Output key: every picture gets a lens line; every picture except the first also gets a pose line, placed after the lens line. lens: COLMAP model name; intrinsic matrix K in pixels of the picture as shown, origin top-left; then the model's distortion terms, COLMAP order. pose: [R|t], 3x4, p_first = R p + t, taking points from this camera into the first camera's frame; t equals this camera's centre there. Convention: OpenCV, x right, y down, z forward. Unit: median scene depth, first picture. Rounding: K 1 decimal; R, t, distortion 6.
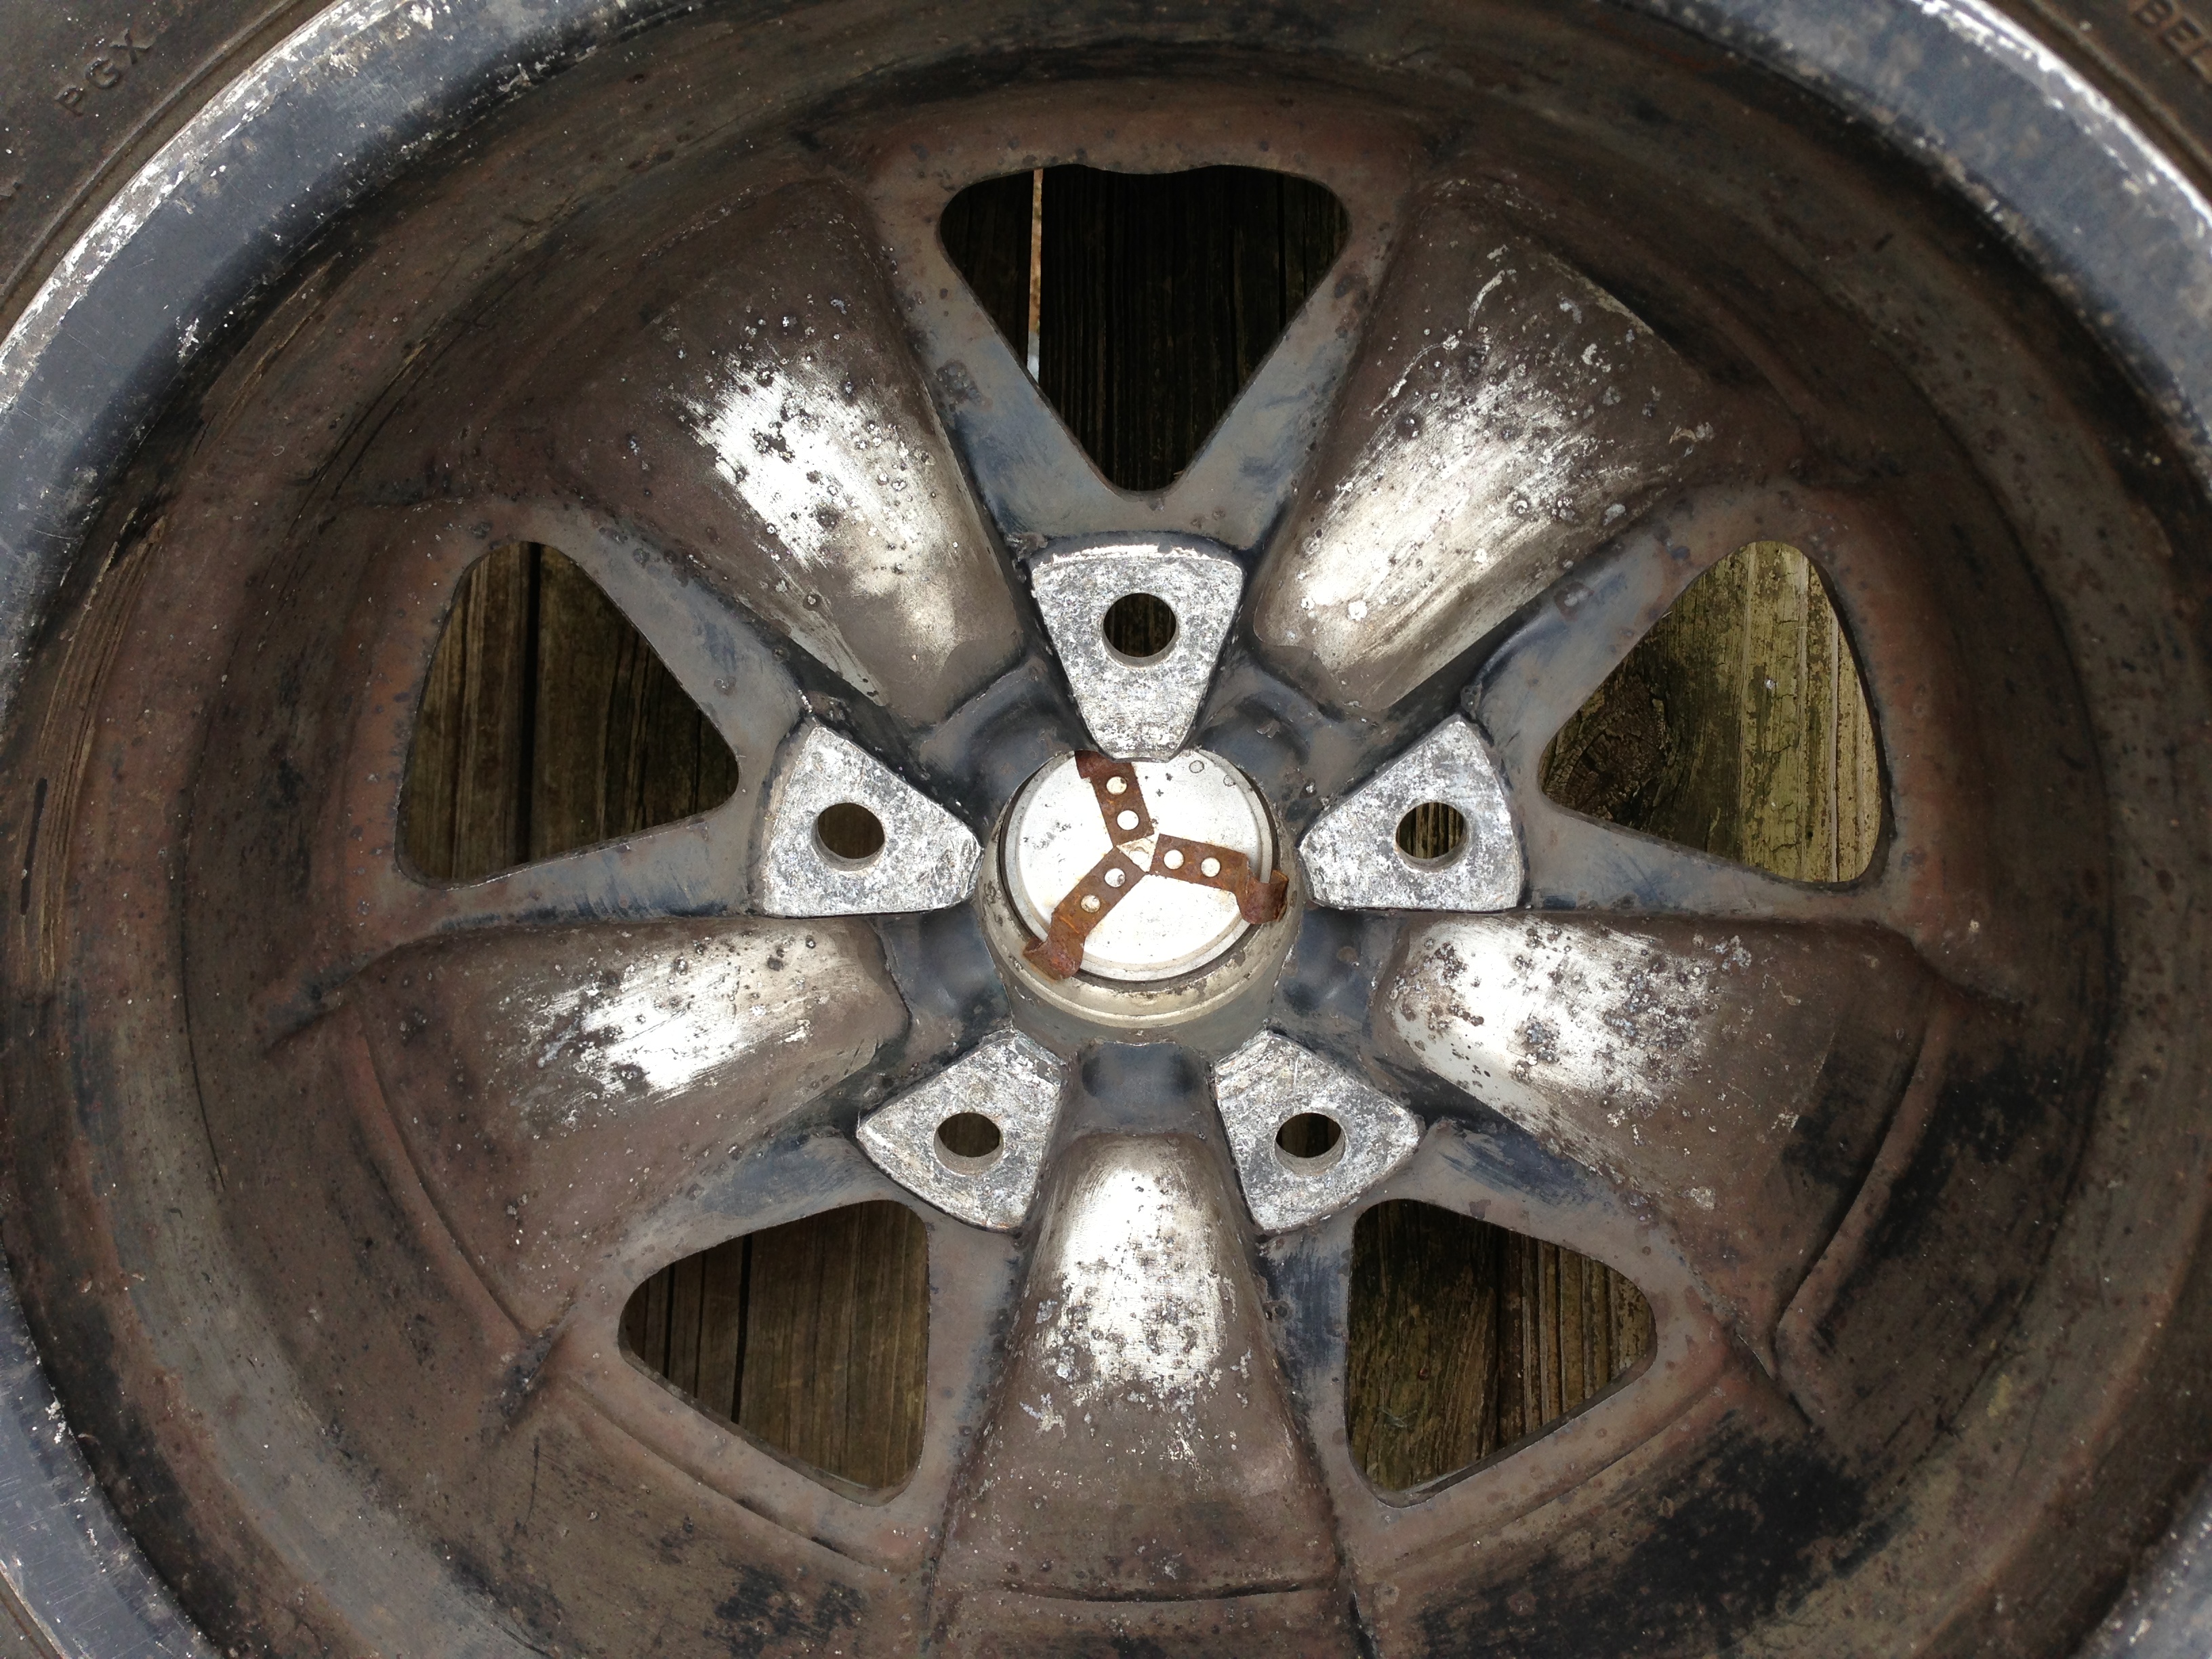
lens RADIAL K [[2143.6, 0, 1106.0], [0, 2143.6, 829.5], [0, 0, 1]] dist [0.028681, -0.002893]
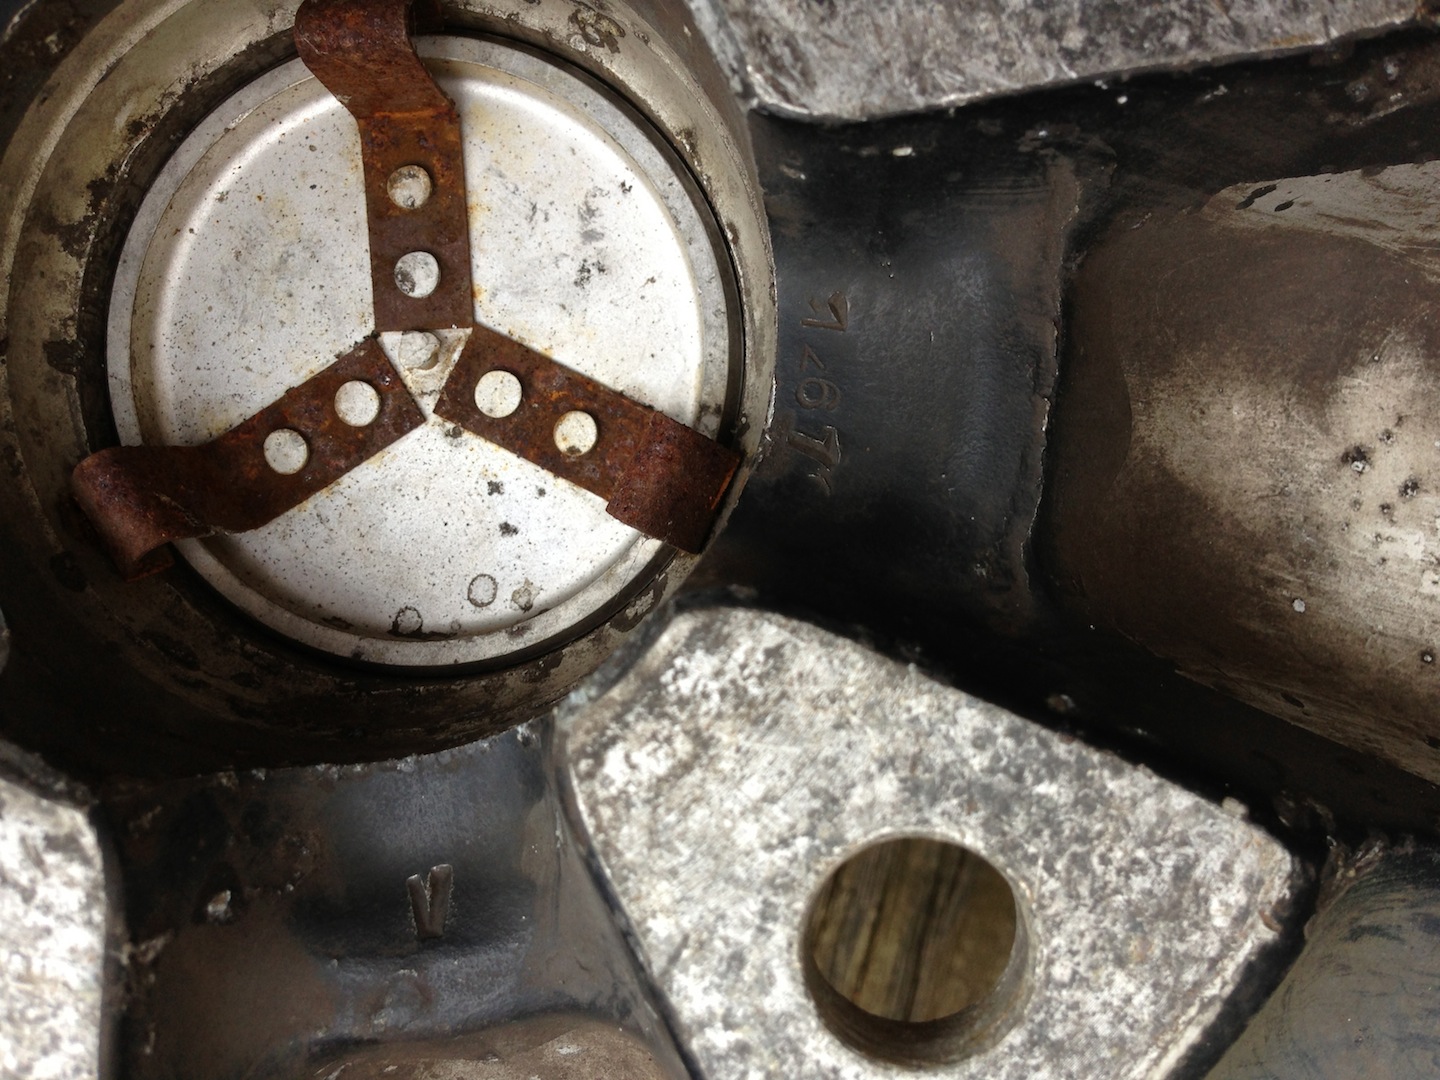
lens RADIAL K [[1395.5, 0, 720.0], [0, 1395.5, 540.0], [0, 0, 1]] dist [0.028681, -0.002893]
pose [[-0.696273, 0.713701, 0.076384, -0.023889], [-0.699026, -0.650069, -0.297946, 0.032415], [-0.162989, -0.260847, 0.951522, 0.793789]]
